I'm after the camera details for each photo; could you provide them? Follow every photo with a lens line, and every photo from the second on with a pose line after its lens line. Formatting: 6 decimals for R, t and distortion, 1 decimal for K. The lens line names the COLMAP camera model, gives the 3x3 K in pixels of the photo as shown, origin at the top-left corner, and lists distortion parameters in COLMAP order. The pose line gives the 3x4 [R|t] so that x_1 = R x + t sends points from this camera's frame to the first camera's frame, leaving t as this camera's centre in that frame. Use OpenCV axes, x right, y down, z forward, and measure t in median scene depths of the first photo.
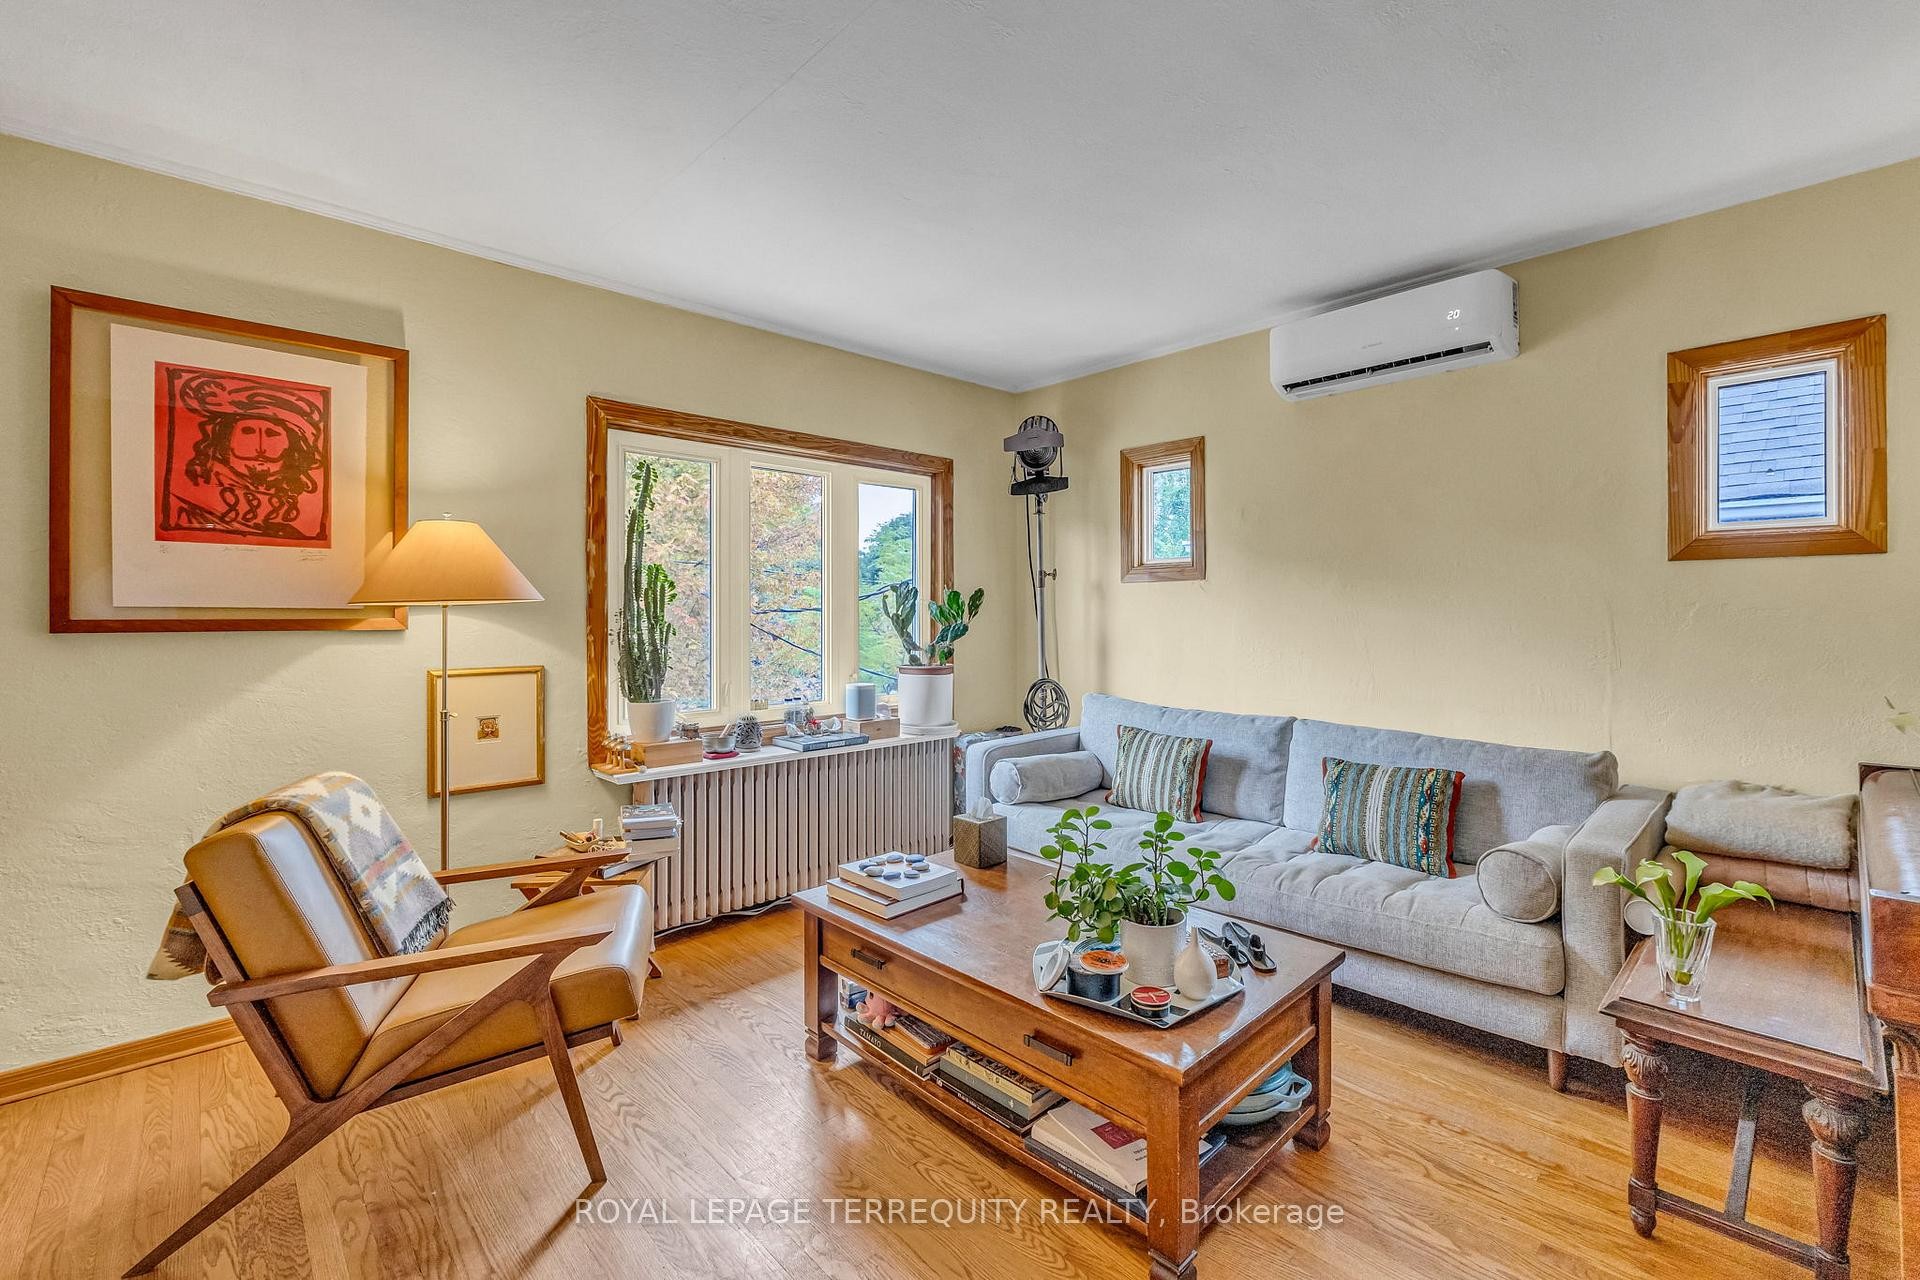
lens RADIAL K [[827.9, 0, 960.5], [0, 827.9, 614.2], [0, 0, 1]] dist [-0.000087, 0.000183]
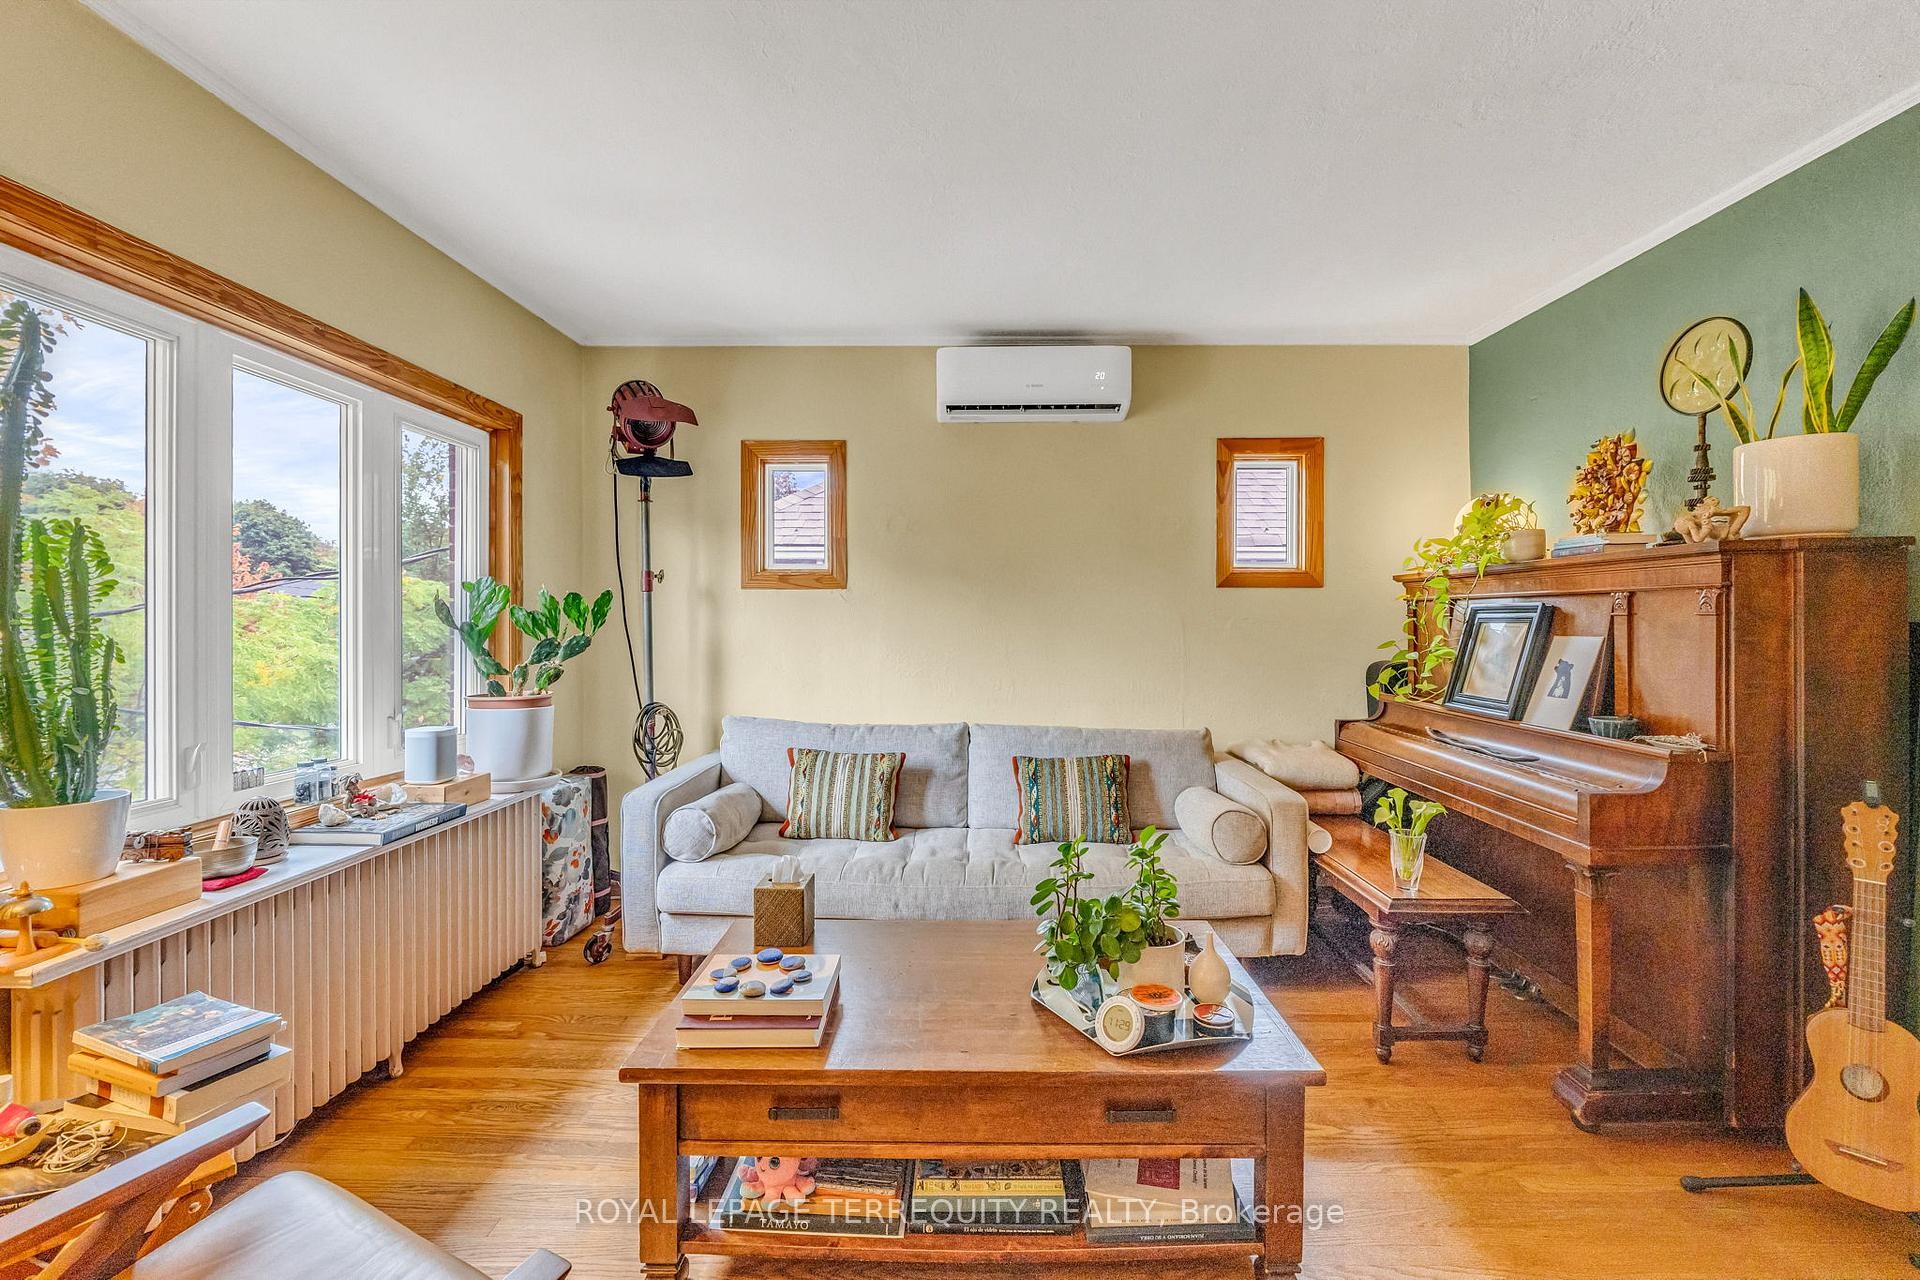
lens RADIAL K [[812.0, 0, 967.7], [0, 812.0, 628.7], [0, 0, 1]] dist [-0.004531, -0.000383]
pose [[0.694753, -0.001257, 0.719248, -0.330899], [-0.001415, 0.999994, 0.003114, 0.001781], [-0.719247, -0.003181, 0.694747, 0.274046]]
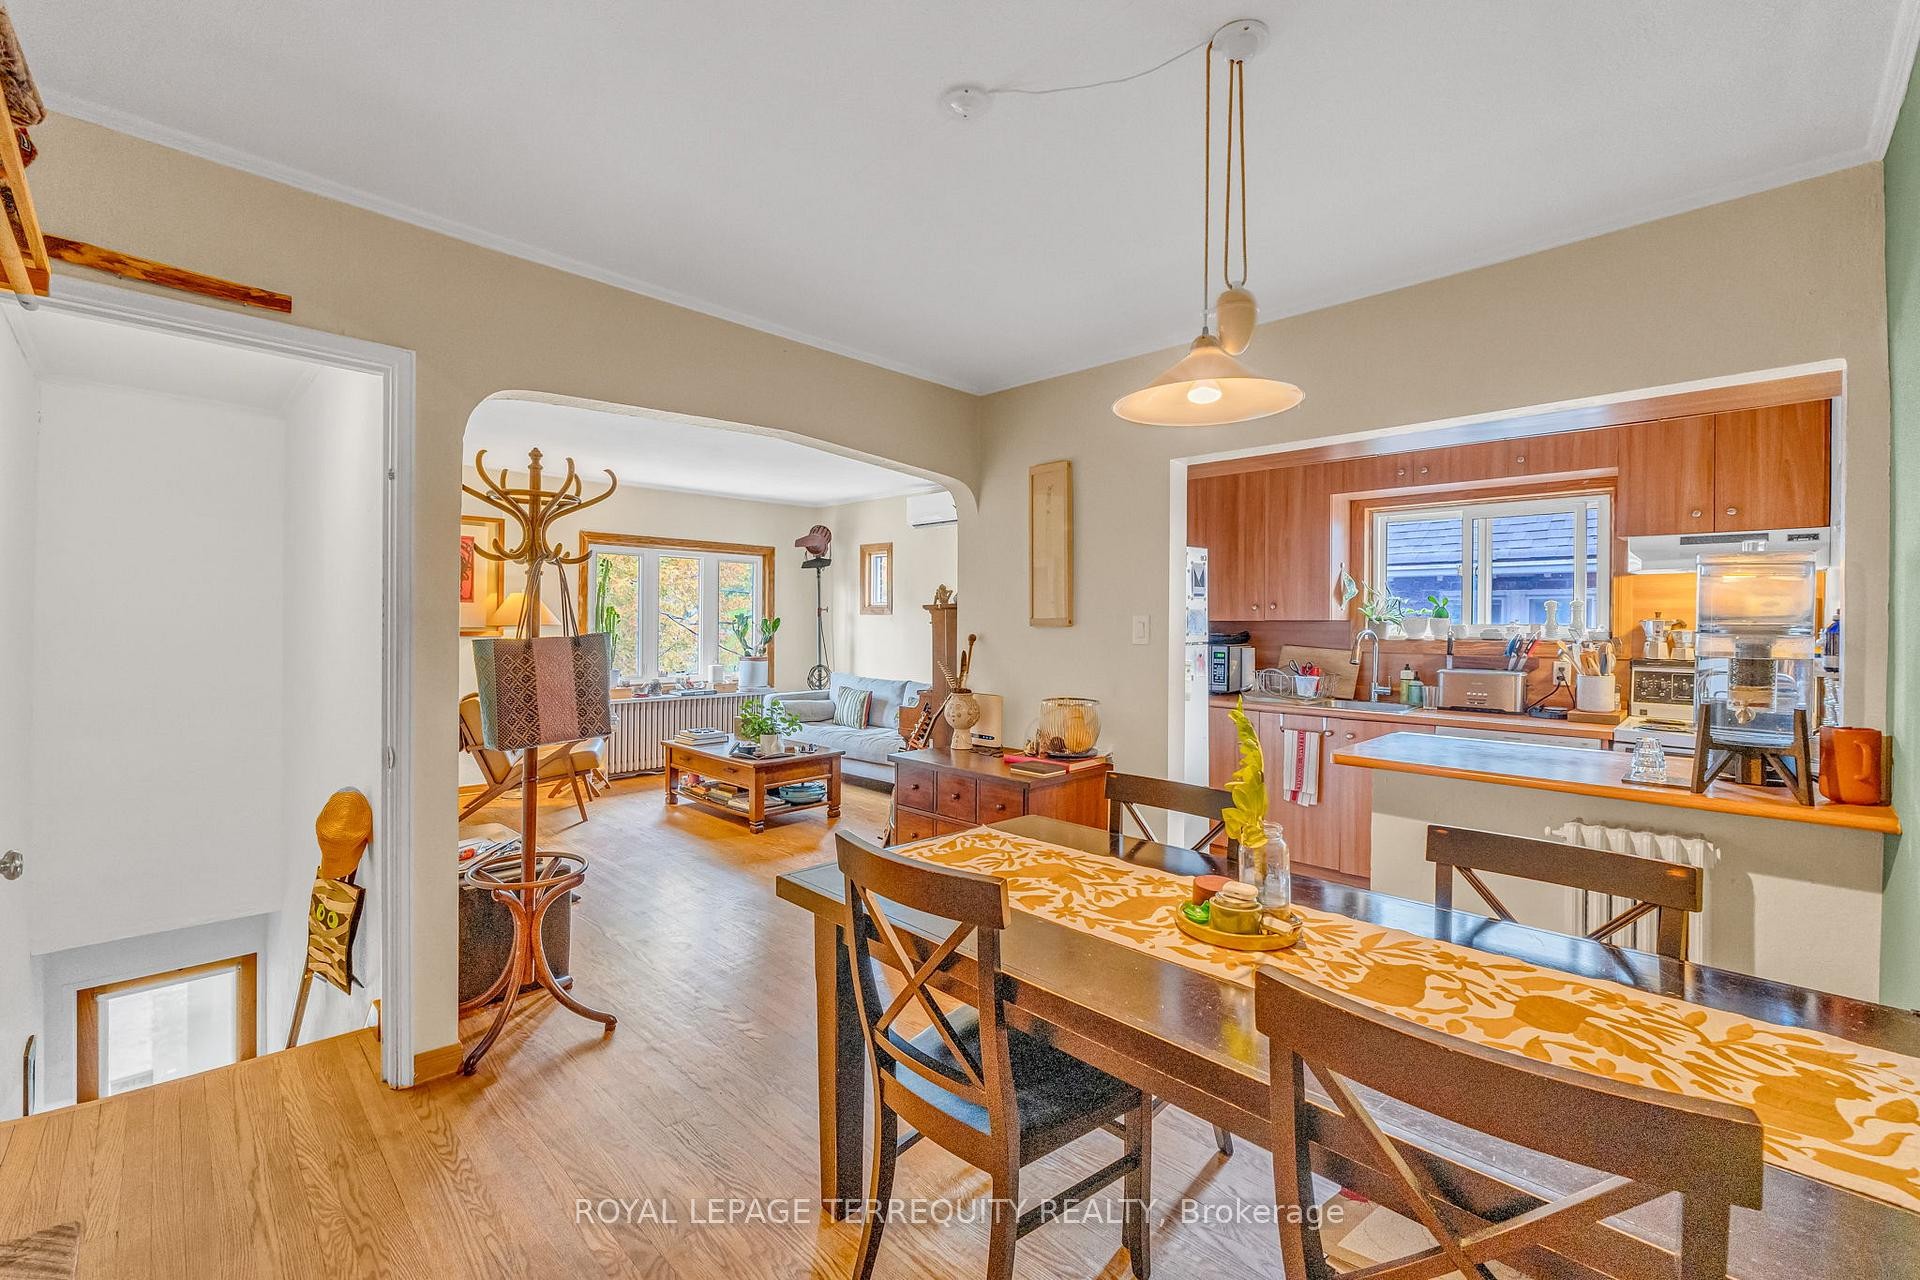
lens RADIAL K [[812.0, 0, 967.7], [0, 812.0, 628.7], [0, 0, 1]] dist [-0.004531, -0.000383]
pose [[0.999045, 0.011115, 0.042267, 0.456357], [-0.011492, 0.999896, 0.008702, -0.030983], [-0.042166, -0.009179, 0.999068, -1.112278]]
